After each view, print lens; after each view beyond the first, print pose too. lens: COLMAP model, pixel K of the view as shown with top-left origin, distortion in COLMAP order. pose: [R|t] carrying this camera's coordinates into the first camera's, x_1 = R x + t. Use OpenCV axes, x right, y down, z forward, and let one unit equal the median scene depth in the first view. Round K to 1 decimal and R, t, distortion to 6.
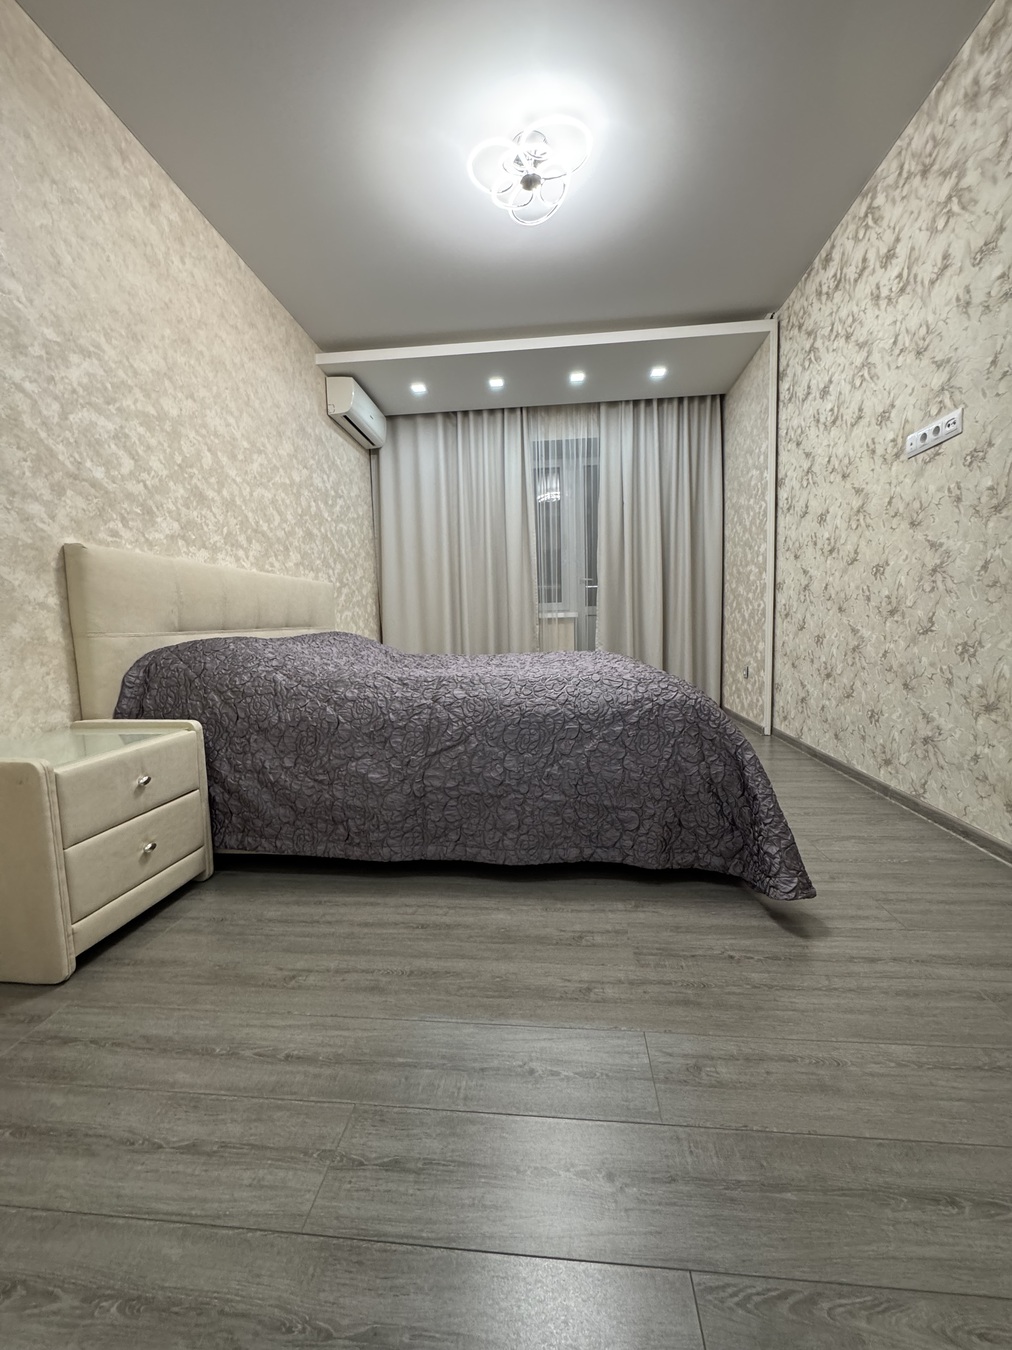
lens RADIAL K [[540.9, 0, 509.5], [0, 540.9, 675.7], [0, 0, 1]] dist [-0.000208, 0.001113]
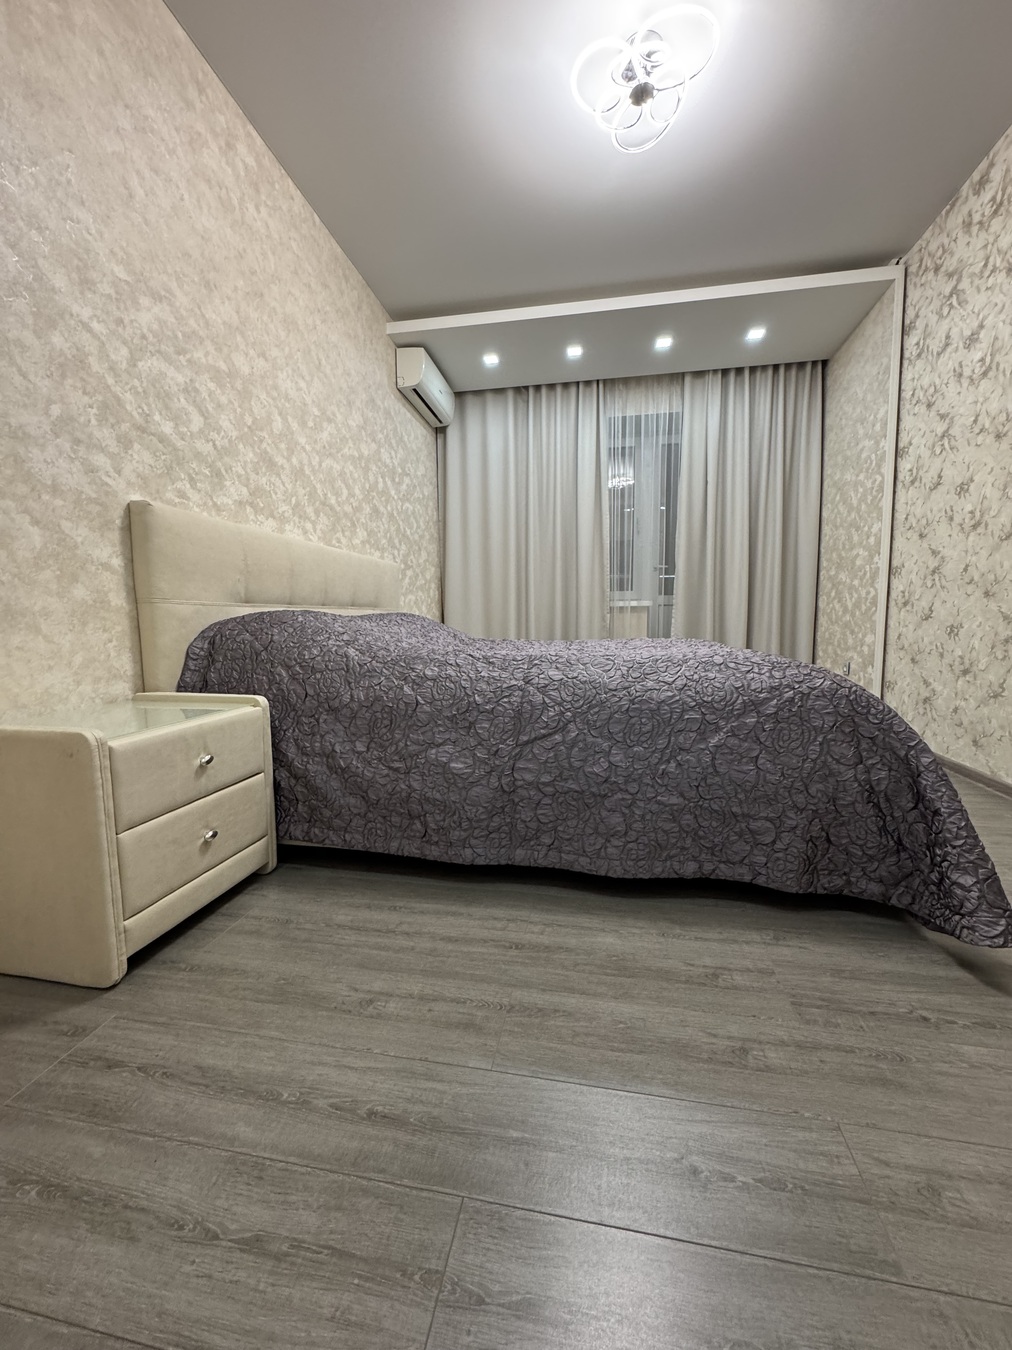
lens RADIAL K [[540.9, 0, 510.8], [0, 540.9, 676.5], [0, 0, 1]] dist [-0.000208, 0.001113]
pose [[0.996080, 0.027167, -0.084185, -0.089712], [-0.026579, 0.999614, 0.008097, 0.030837], [0.084373, -0.005827, 0.996417, 0.133404]]
